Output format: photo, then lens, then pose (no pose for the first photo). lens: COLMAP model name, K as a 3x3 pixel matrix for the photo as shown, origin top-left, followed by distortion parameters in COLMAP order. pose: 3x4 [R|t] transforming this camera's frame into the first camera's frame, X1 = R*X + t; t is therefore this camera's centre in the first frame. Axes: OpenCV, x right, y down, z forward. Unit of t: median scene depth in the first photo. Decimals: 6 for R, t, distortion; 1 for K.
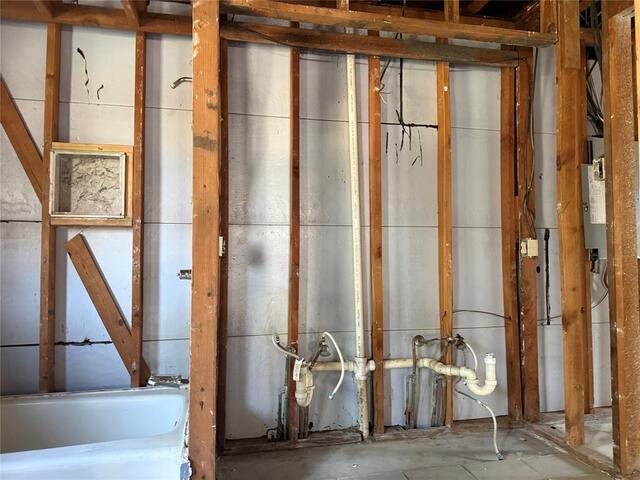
lens RADIAL K [[451.8, 0, 321.2], [0, 451.8, 237.0], [0, 0, 1]] dist [0.049002, -0.074076]
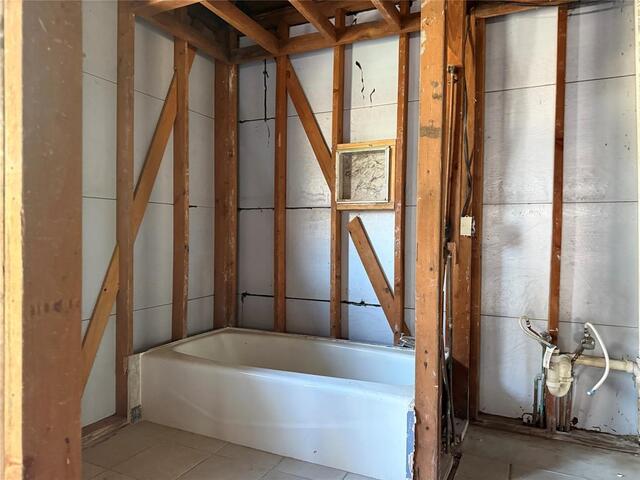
lens RADIAL K [[451.8, 0, 318.5], [0, 451.8, 246.0], [0, 0, 1]] dist [0.049002, -0.074076]
pose [[0.775618, 0.027215, -0.630615, 0.161326], [0.013705, 0.998108, 0.059931, -0.001596], [0.631053, -0.055126, 0.773778, -0.022589]]
